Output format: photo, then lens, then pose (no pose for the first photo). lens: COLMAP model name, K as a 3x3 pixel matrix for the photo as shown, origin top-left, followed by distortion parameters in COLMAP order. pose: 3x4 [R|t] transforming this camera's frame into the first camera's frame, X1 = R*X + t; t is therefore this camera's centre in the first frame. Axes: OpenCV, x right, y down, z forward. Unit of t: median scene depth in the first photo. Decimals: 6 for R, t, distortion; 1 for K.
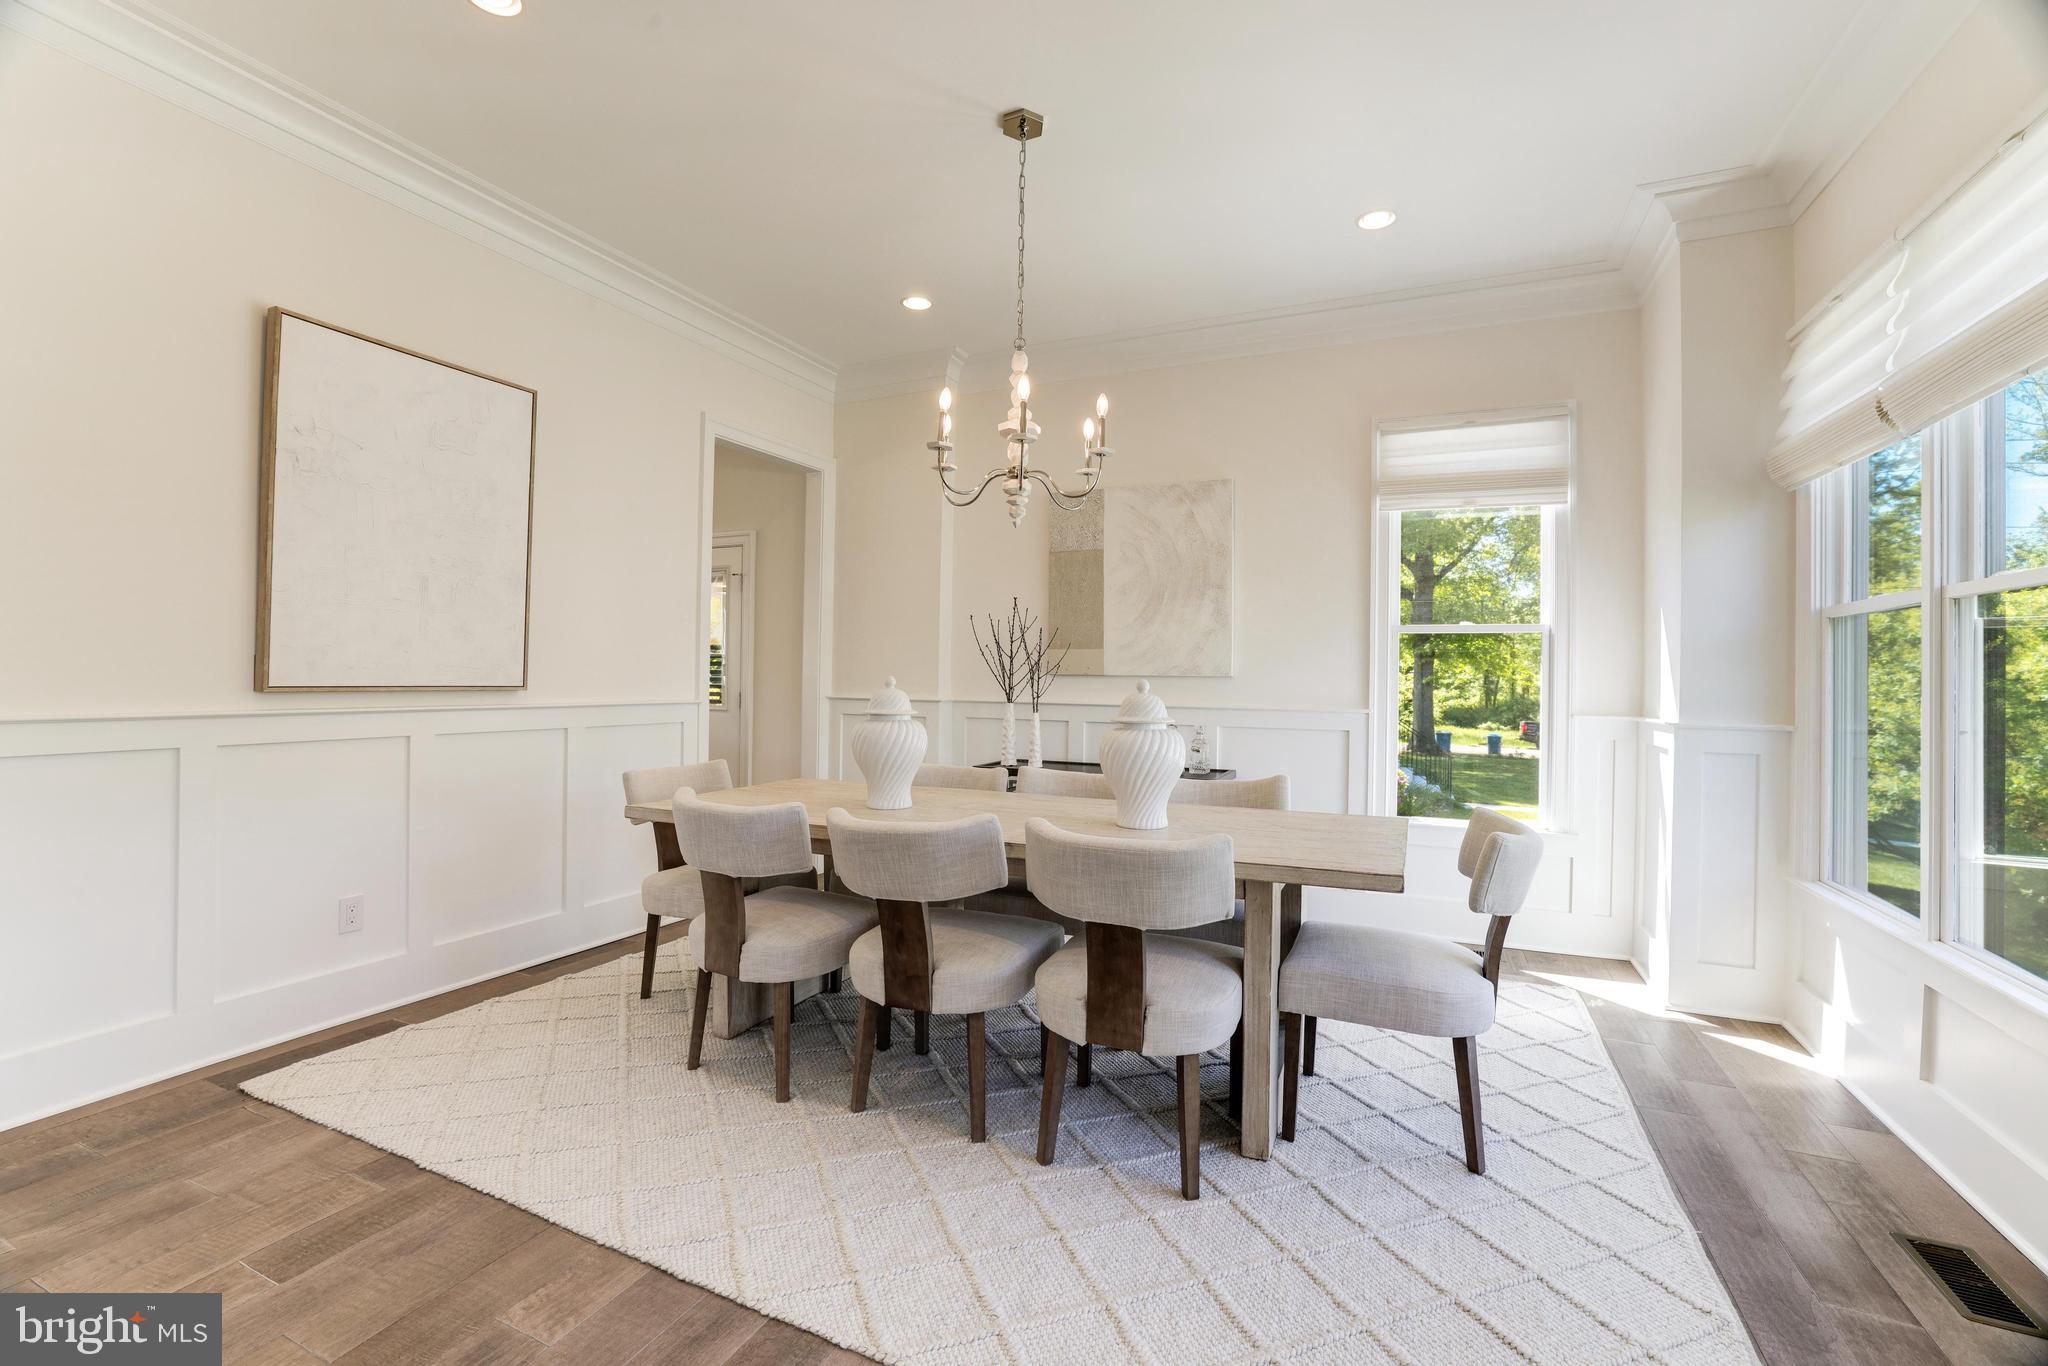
lens RADIAL K [[885.4, 0, 1013.9], [0, 885.4, 672.9], [0, 0, 1]] dist [-0.035248, 0.010216]
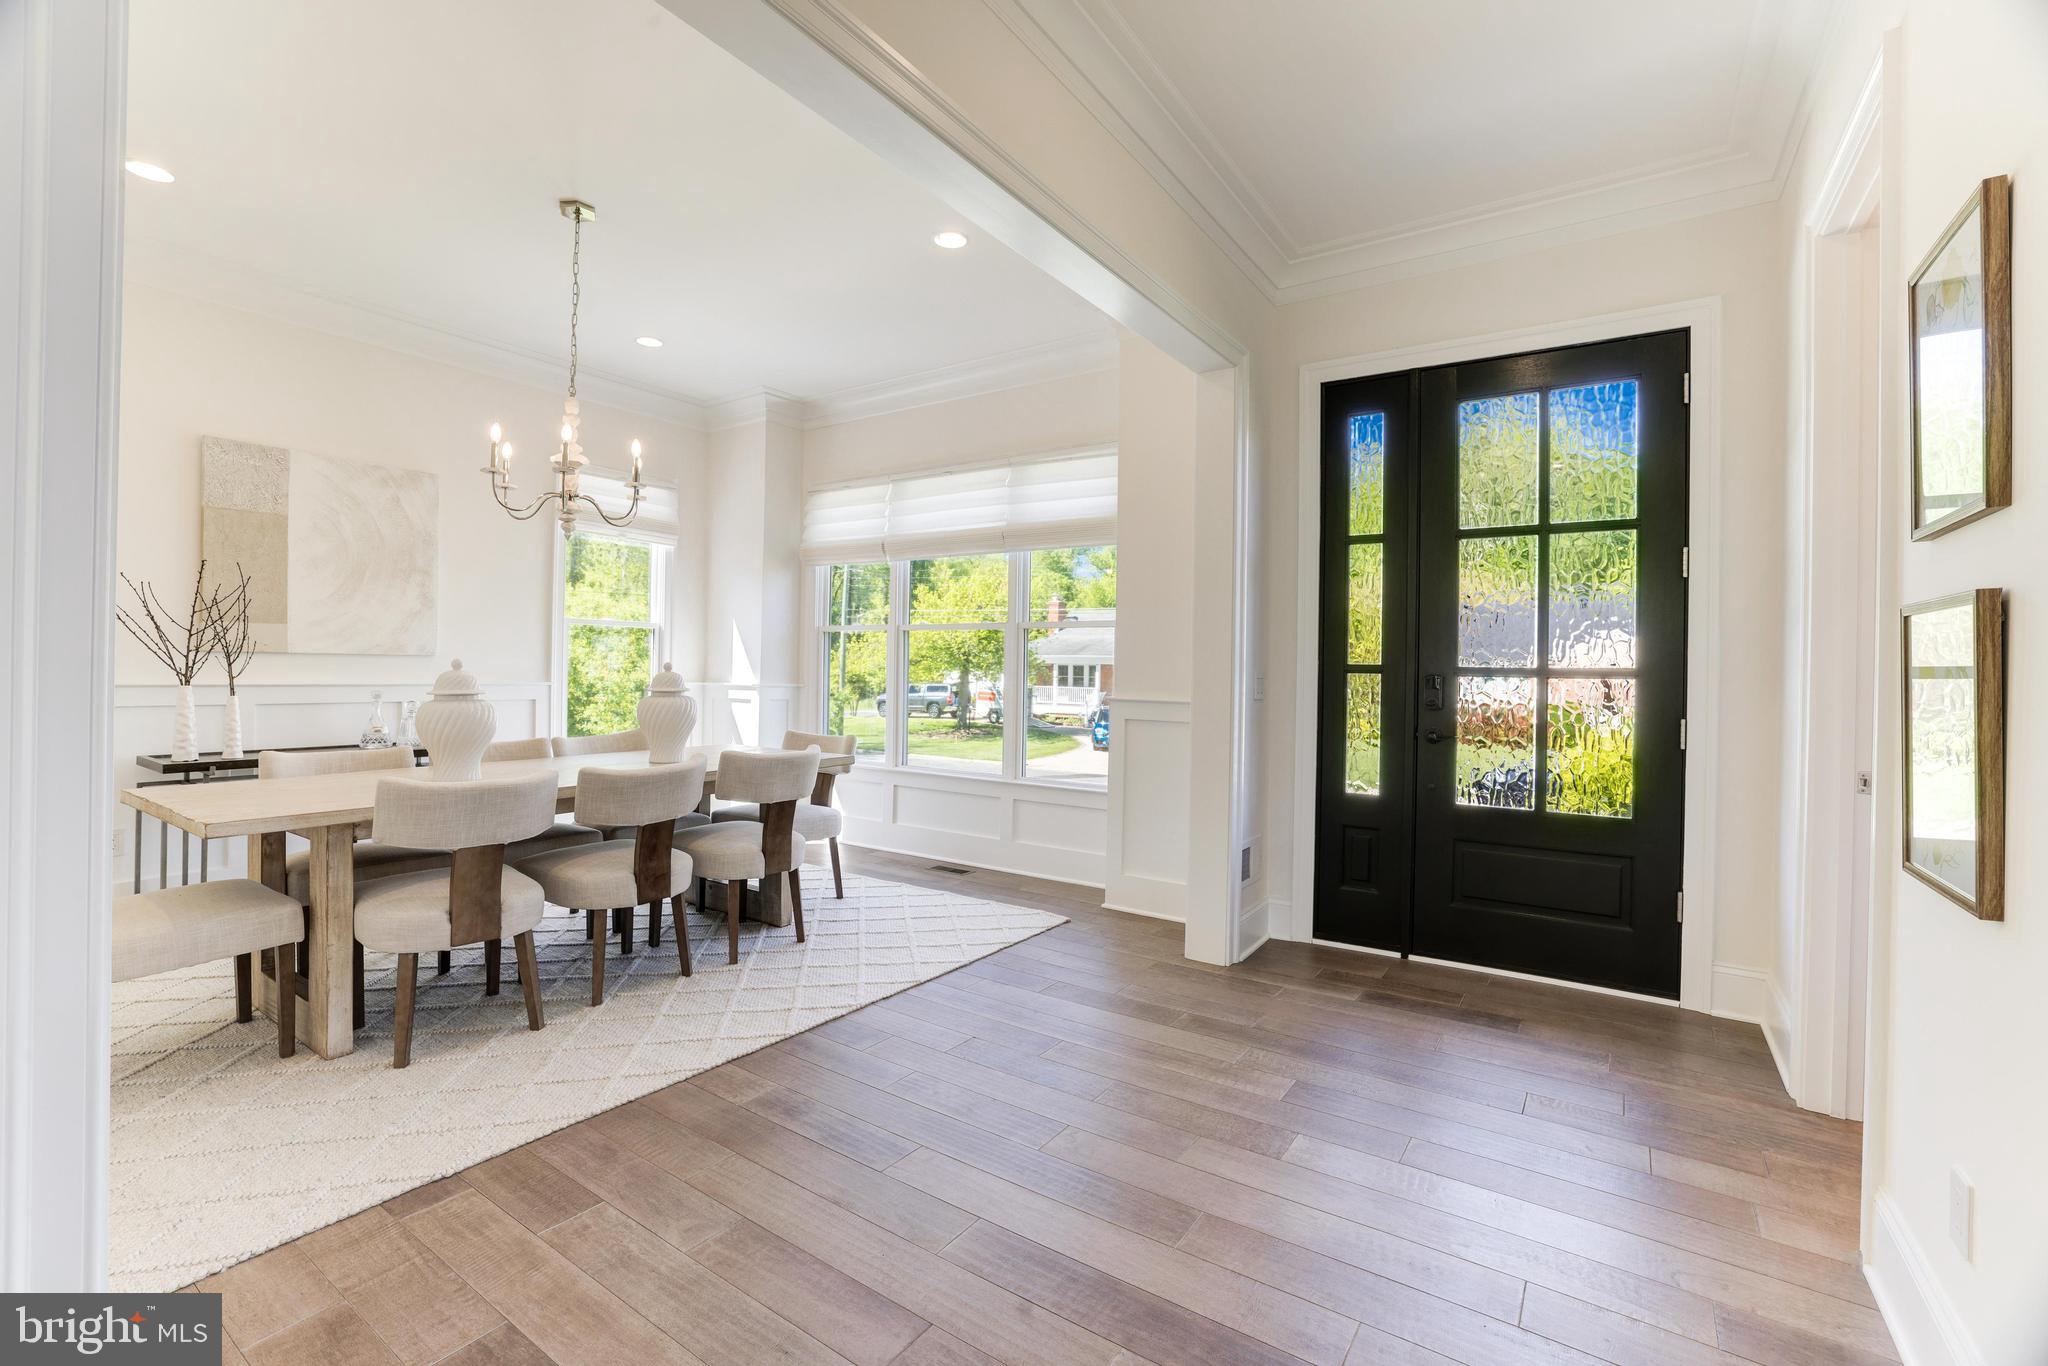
lens RADIAL K [[885.4, 0, 1022.5], [0, 885.4, 670.9], [0, 0, 1]] dist [-0.035248, 0.010216]
pose [[0.170907, -0.009611, 0.985240, -0.725800], [-0.020160, 0.999709, 0.013249, -0.007000], [-0.985081, -0.022127, 0.170663, 0.105624]]
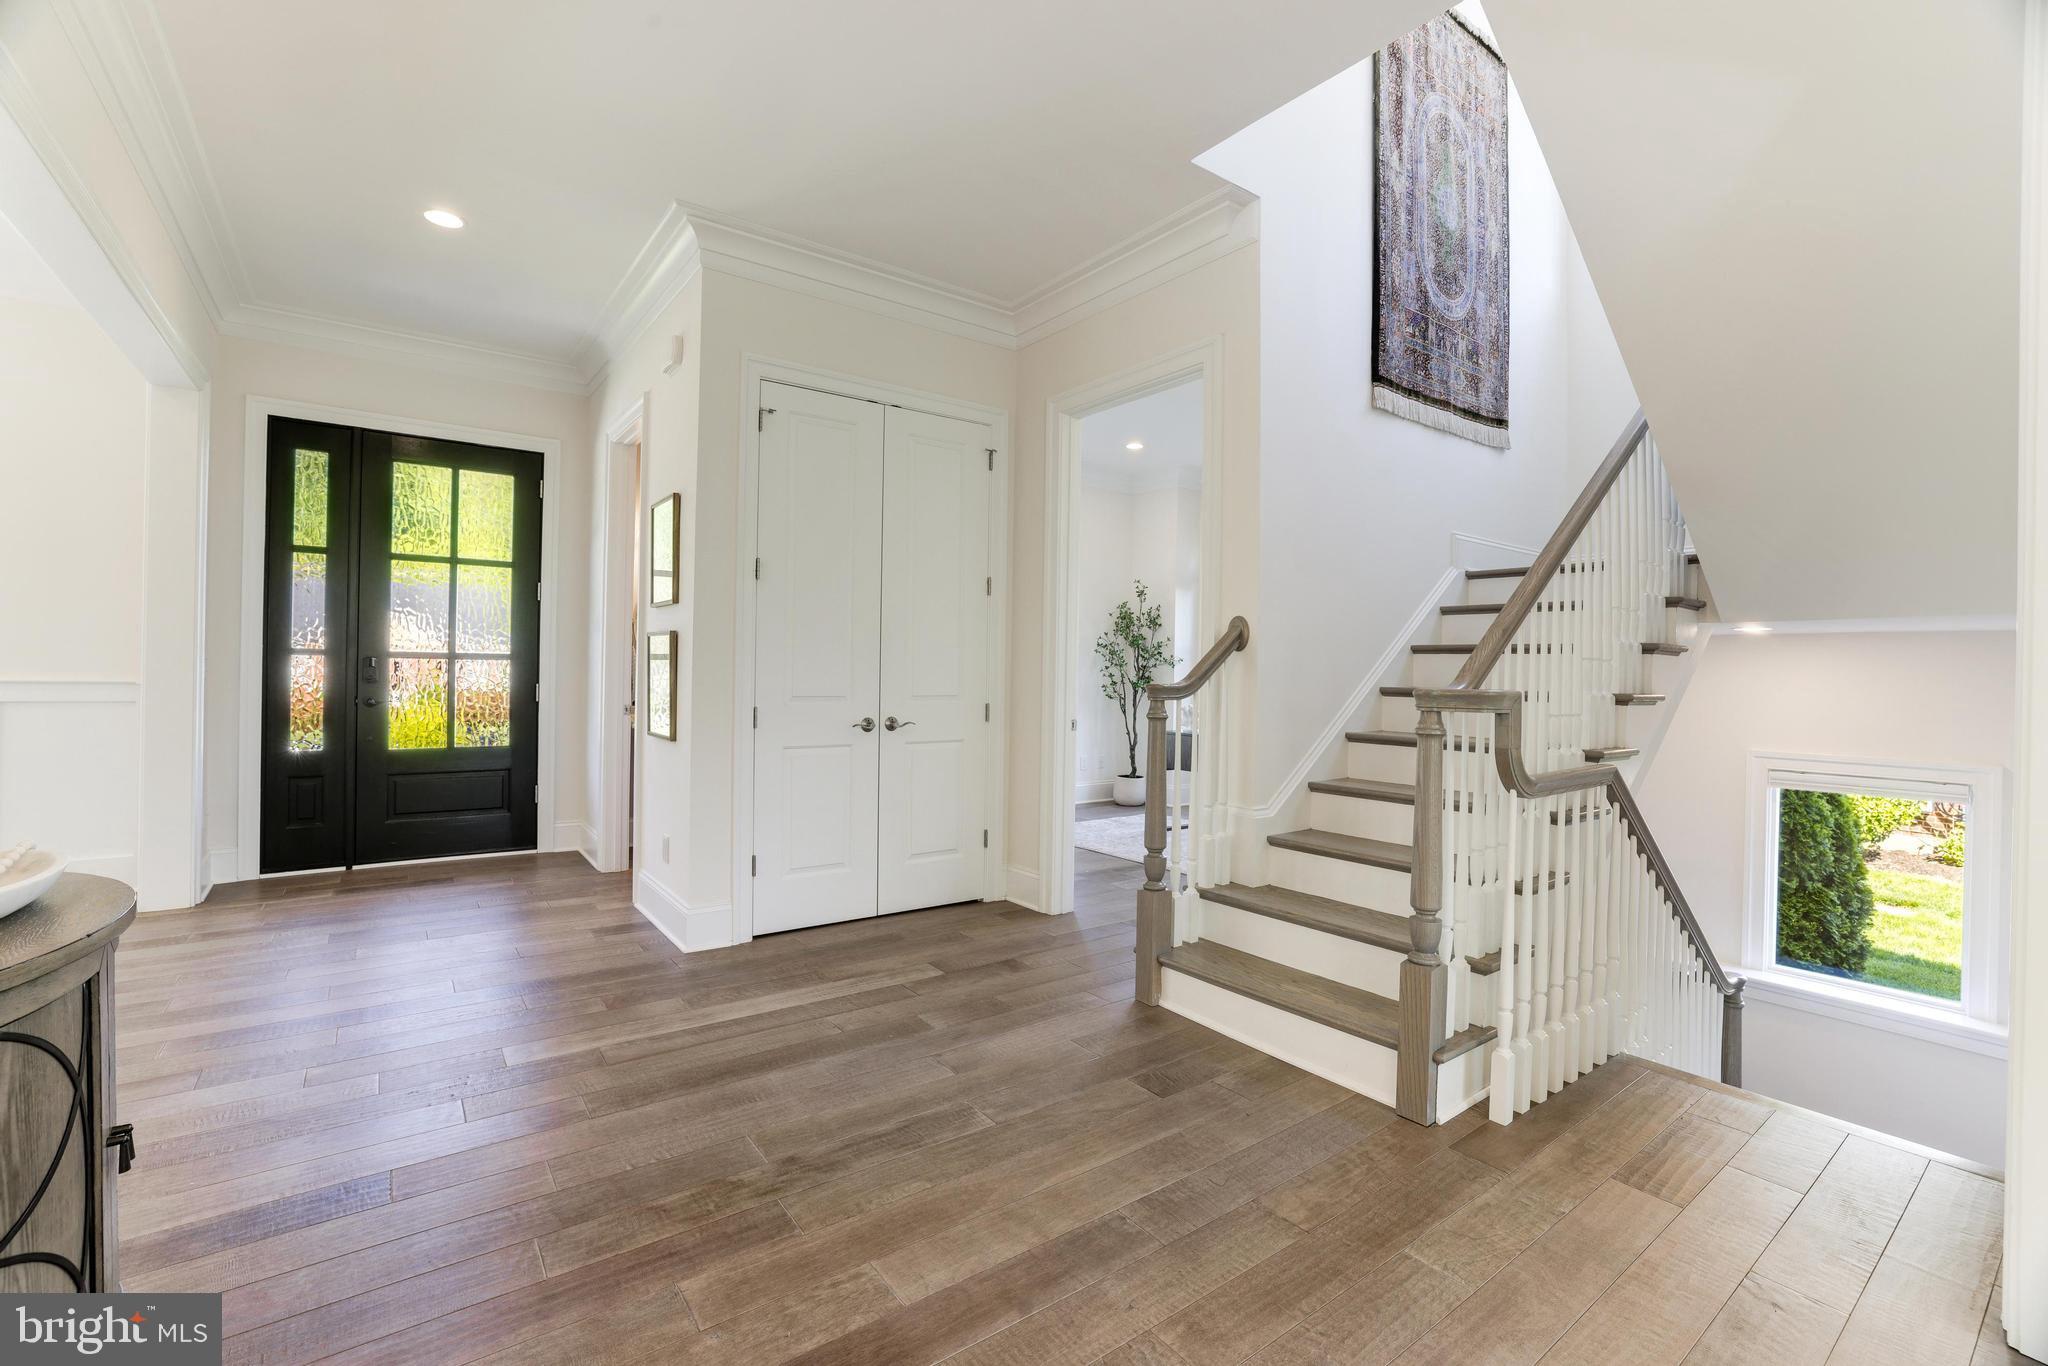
lens RADIAL K [[885.4, 0, 1028.2], [0, 885.4, 668.7], [0, 0, 1]] dist [-0.035248, 0.010216]
pose [[-0.873567, -0.022364, 0.486189, -1.139037], [-0.029280, 0.999549, -0.006630, -0.001736], [-0.485822, -0.020027, -0.873829, 0.443541]]
